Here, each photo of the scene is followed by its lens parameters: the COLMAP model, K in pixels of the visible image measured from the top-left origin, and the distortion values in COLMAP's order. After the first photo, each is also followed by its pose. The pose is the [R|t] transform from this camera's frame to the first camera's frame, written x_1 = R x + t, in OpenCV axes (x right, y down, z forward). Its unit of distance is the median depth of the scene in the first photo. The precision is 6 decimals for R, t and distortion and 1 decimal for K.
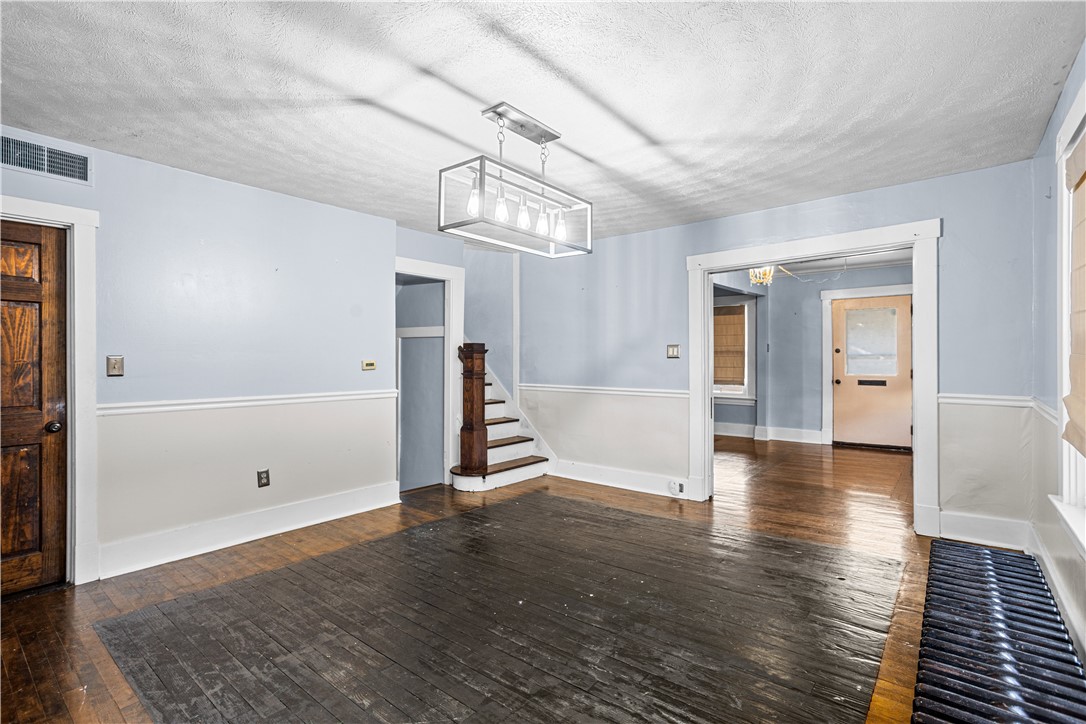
lens RADIAL K [[529.2, 0, 534.0], [0, 529.2, 358.4], [0, 0, 1]] dist [-0.049415, 0.000158]
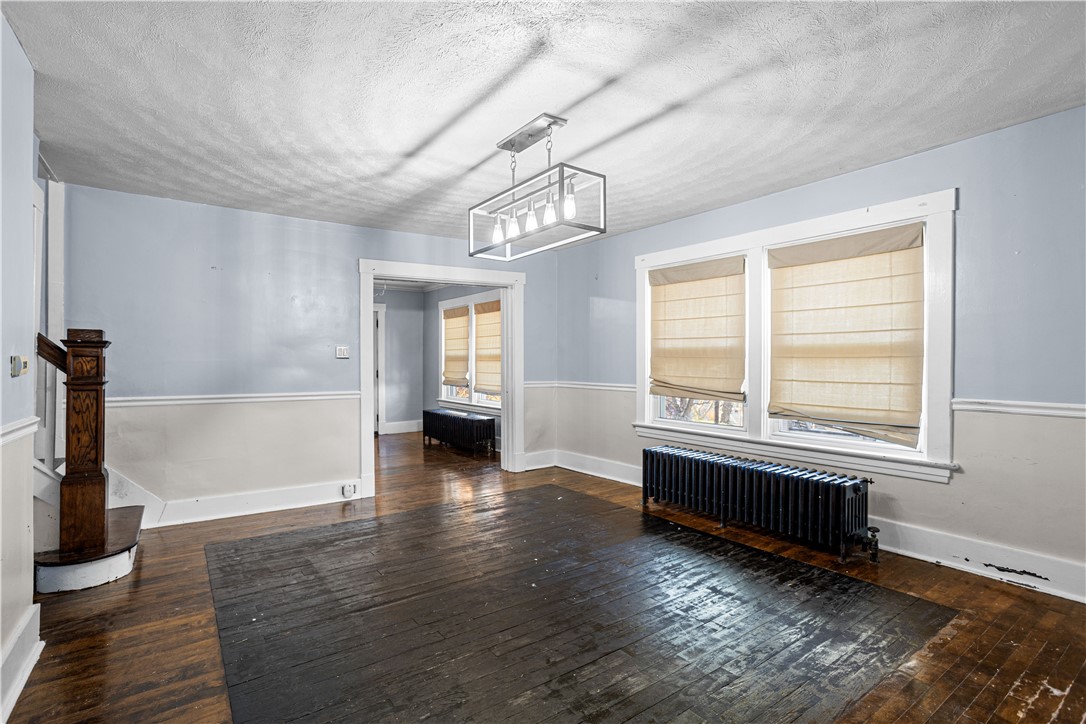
lens RADIAL K [[524.2, 0, 543.0], [0, 524.2, 362.0], [0, 0, 1]] dist [-0.000720, 0.000169]
pose [[0.247163, 0.003288, 0.968968, -0.702230], [0.002696, 0.999988, -0.004081, 0.013486], [-0.968970, 0.003621, 0.247151, 0.480575]]
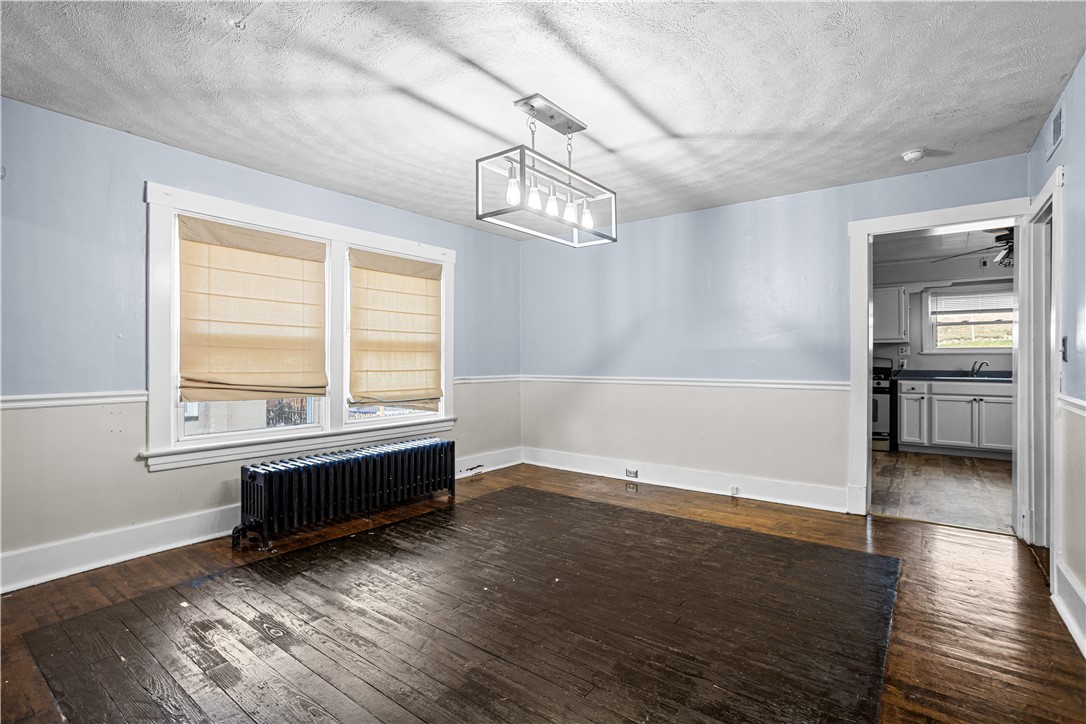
lens RADIAL K [[529.2, 0, 534.0], [0, 529.2, 358.4], [0, 0, 1]] dist [-0.049415, 0.000158]
pose [[-0.999235, 0.003975, -0.038916, 0.040293], [0.003840, 0.999986, 0.003548, 0.016014], [0.038930, 0.003396, -0.999236, 1.365695]]
